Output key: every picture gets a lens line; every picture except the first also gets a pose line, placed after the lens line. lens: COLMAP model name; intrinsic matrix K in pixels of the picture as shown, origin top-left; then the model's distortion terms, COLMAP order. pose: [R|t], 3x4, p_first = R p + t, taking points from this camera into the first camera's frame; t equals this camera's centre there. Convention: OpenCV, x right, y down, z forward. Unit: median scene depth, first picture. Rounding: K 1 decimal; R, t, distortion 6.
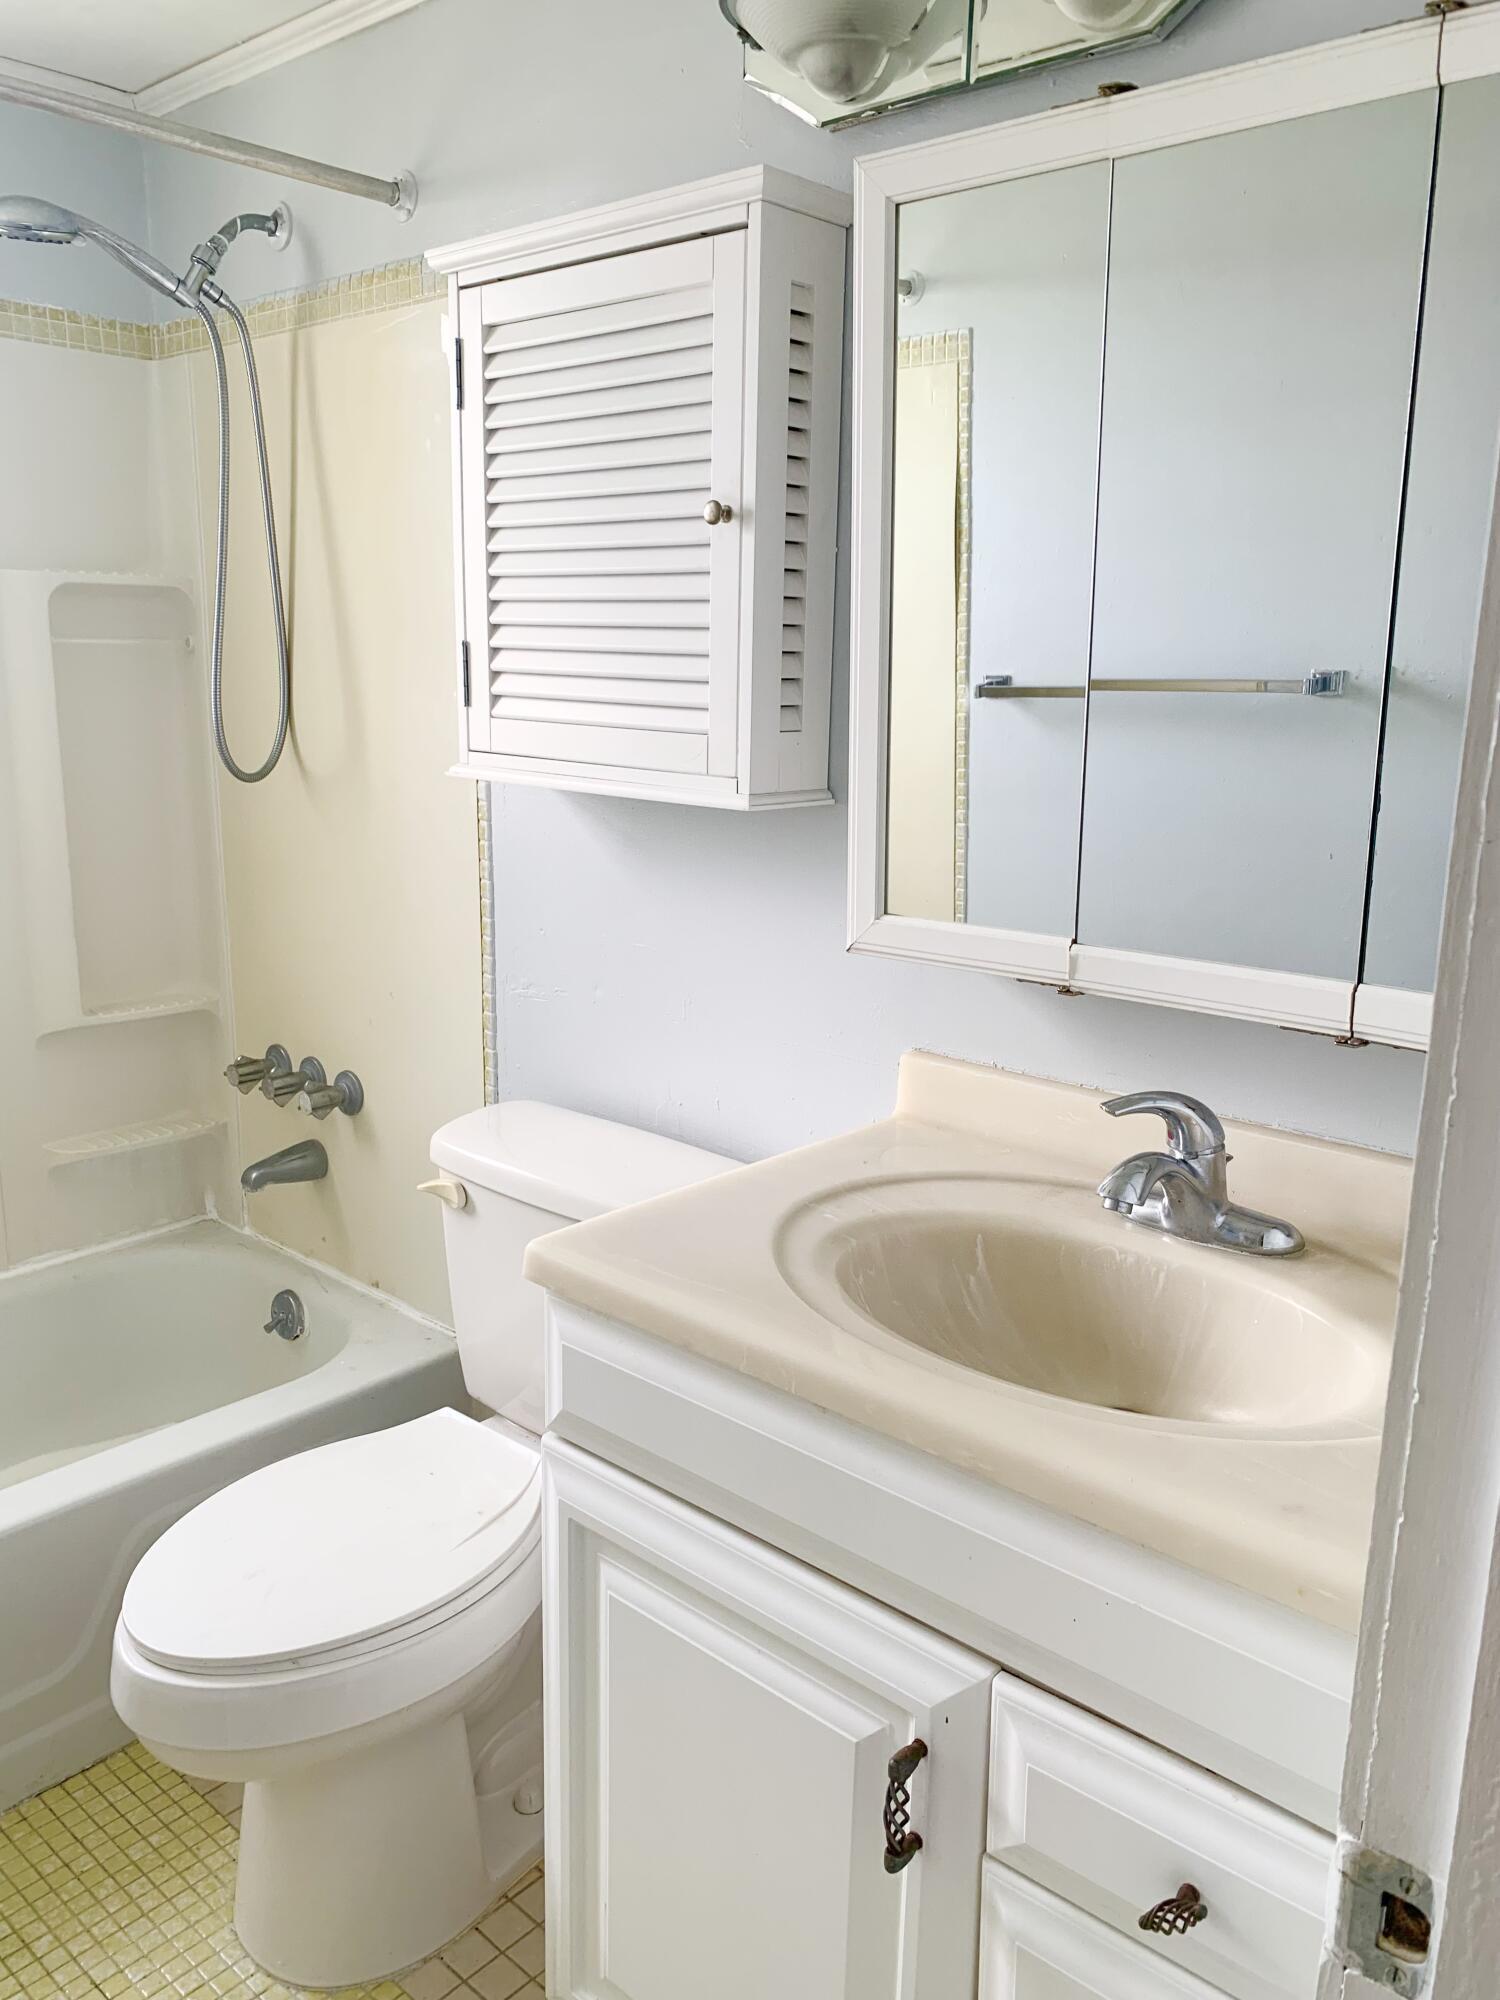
lens RADIAL K [[1529.1, 0, 737.2], [0, 1529.1, 999.3], [0, 0, 1]] dist [0.005165, -0.010680]
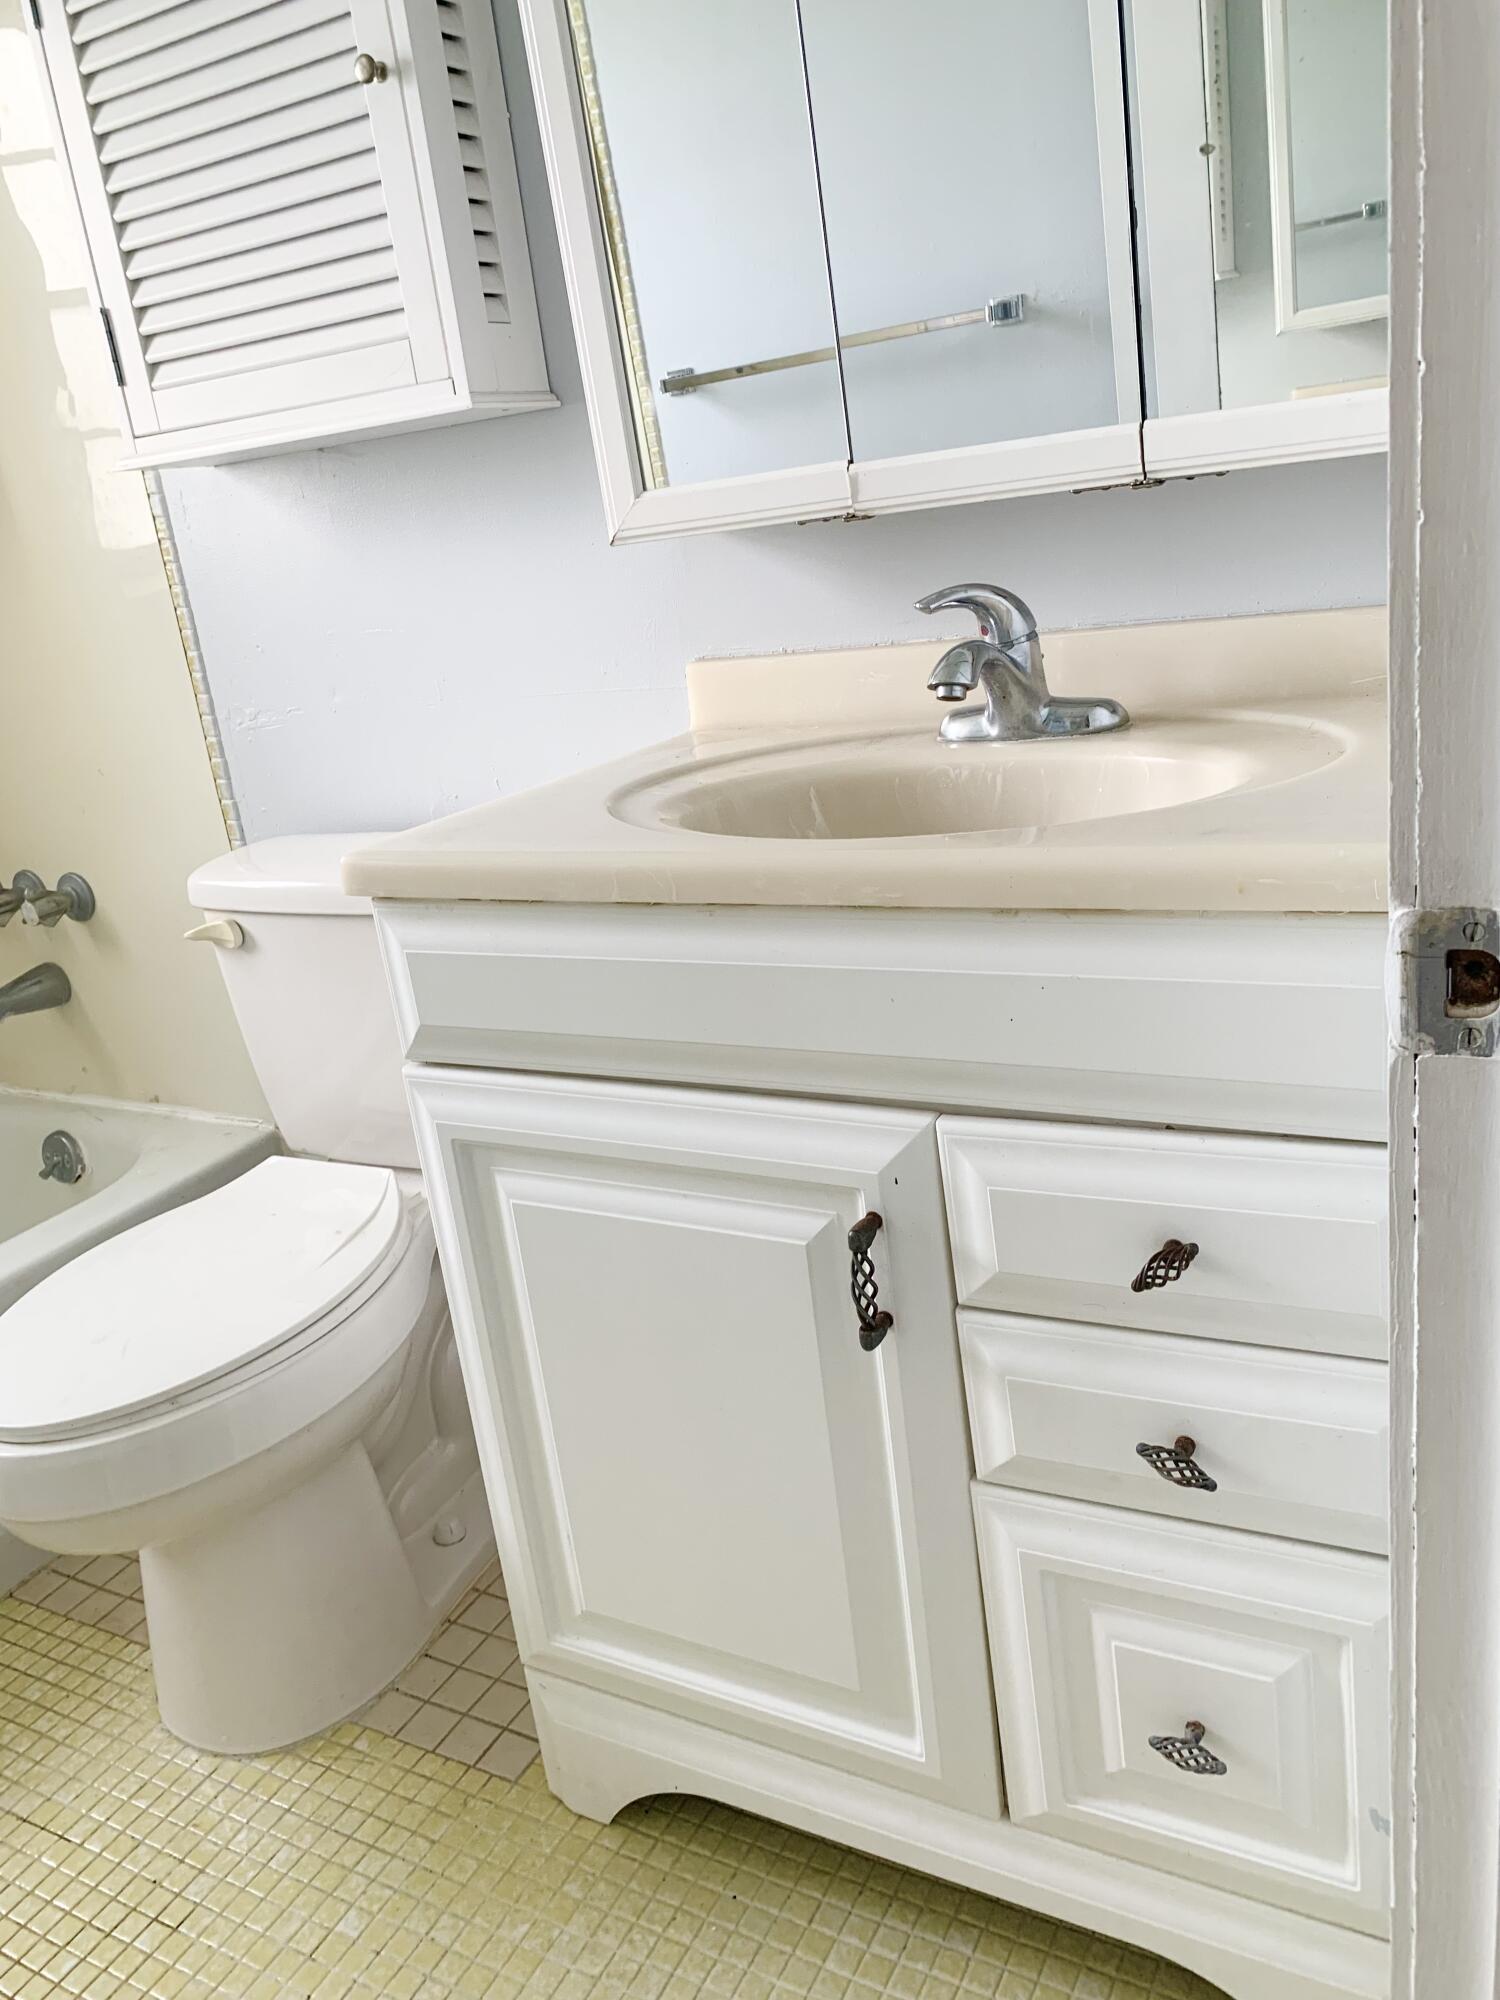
lens RADIAL K [[1530.6, 0, 750.0], [0, 1530.6, 1000.0], [0, 0, 1]] dist [0.004206, -0.008966]
pose [[0.963135, -0.202388, 0.177230, -0.056145], [0.187634, 0.977481, 0.096563, 0.138262], [-0.192783, -0.059749, 0.979421, 0.043455]]
